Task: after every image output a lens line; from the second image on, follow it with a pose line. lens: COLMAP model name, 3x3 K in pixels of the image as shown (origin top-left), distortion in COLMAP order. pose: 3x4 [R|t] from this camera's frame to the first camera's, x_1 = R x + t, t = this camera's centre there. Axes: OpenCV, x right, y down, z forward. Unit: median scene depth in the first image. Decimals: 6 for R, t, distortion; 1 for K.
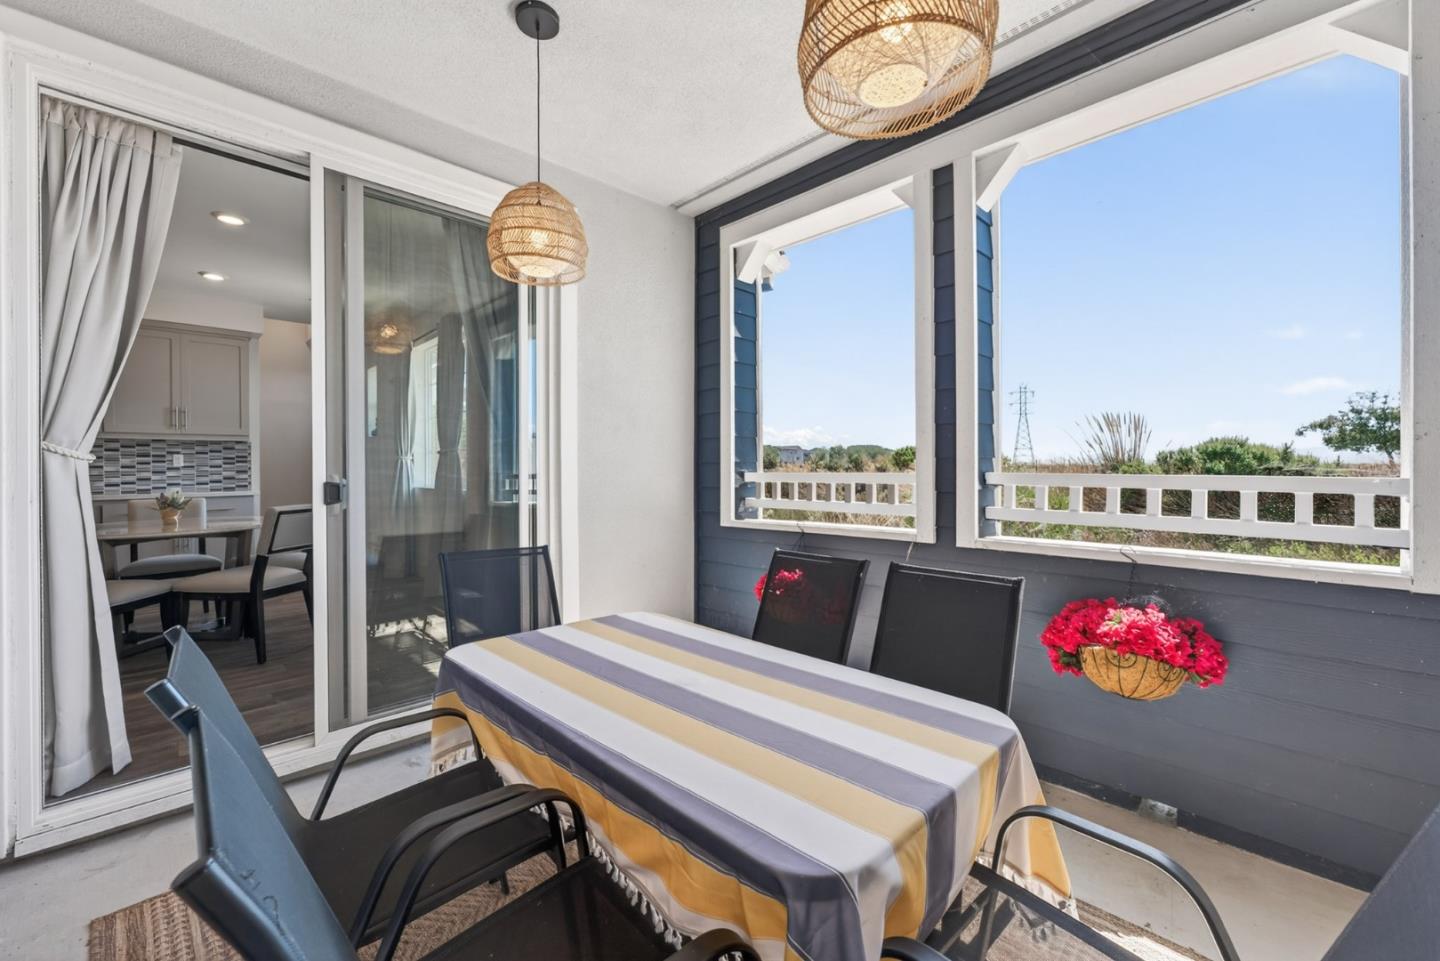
lens RADIAL K [[540.7, 0, 653.7], [0, 540.7, 474.4], [0, 0, 1]] dist [0.001781, 0.000241]
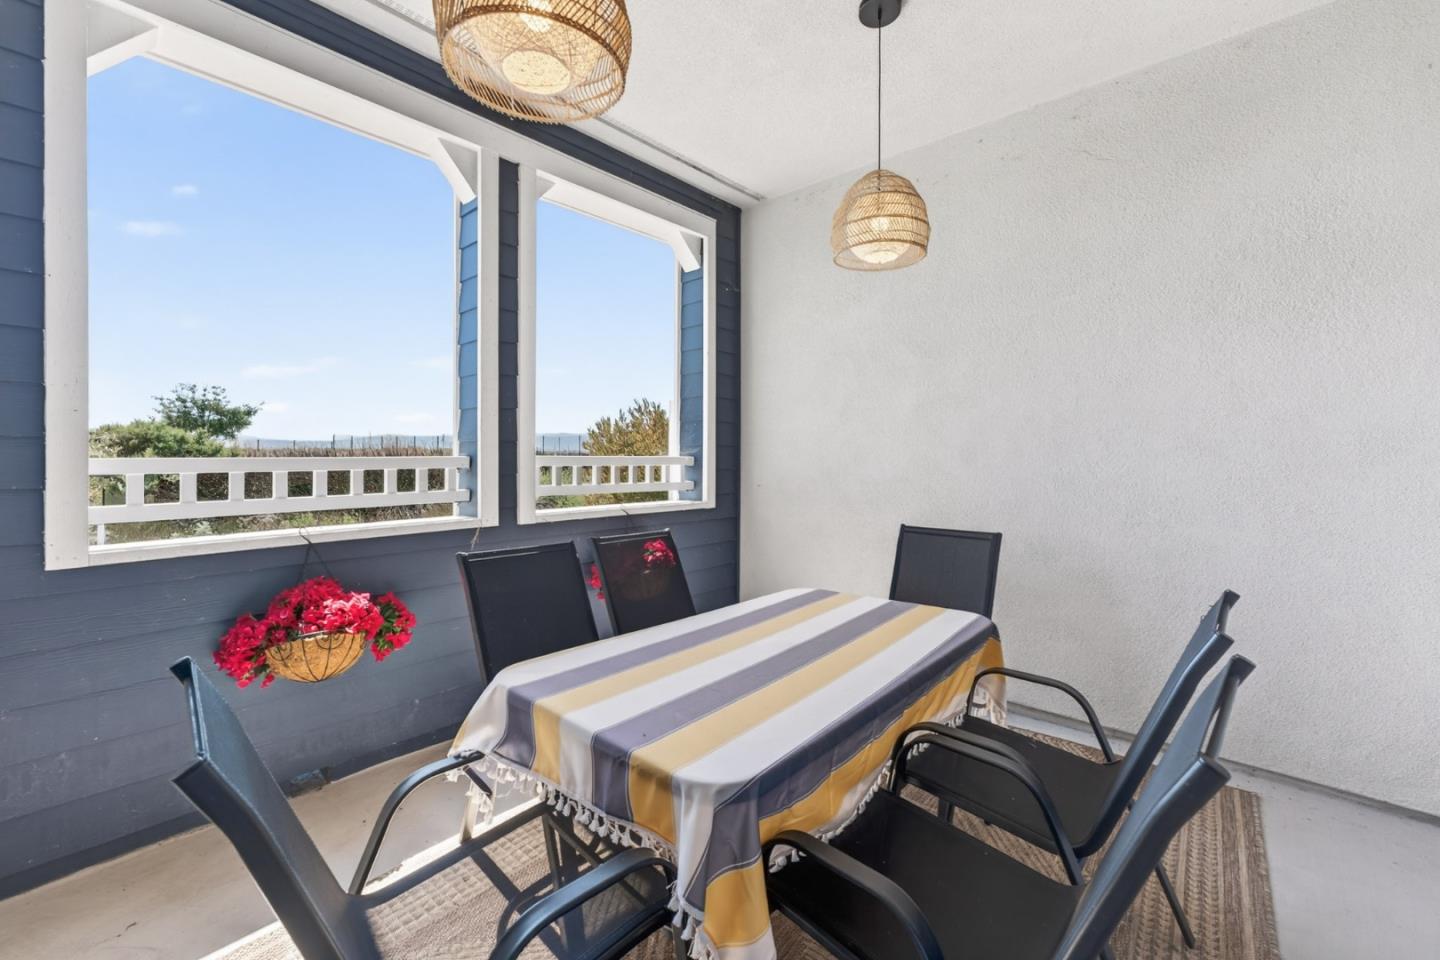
lens RADIAL K [[587.9, 0, 720.9], [0, 587.9, 467.2], [0, 0, 1]] dist [0.001493, 0.000239]
pose [[-0.088990, -0.019913, 0.995833, -0.499860], [0.002887, 0.999791, 0.020250, -0.002446], [-0.996028, 0.004677, -0.088914, 0.547296]]
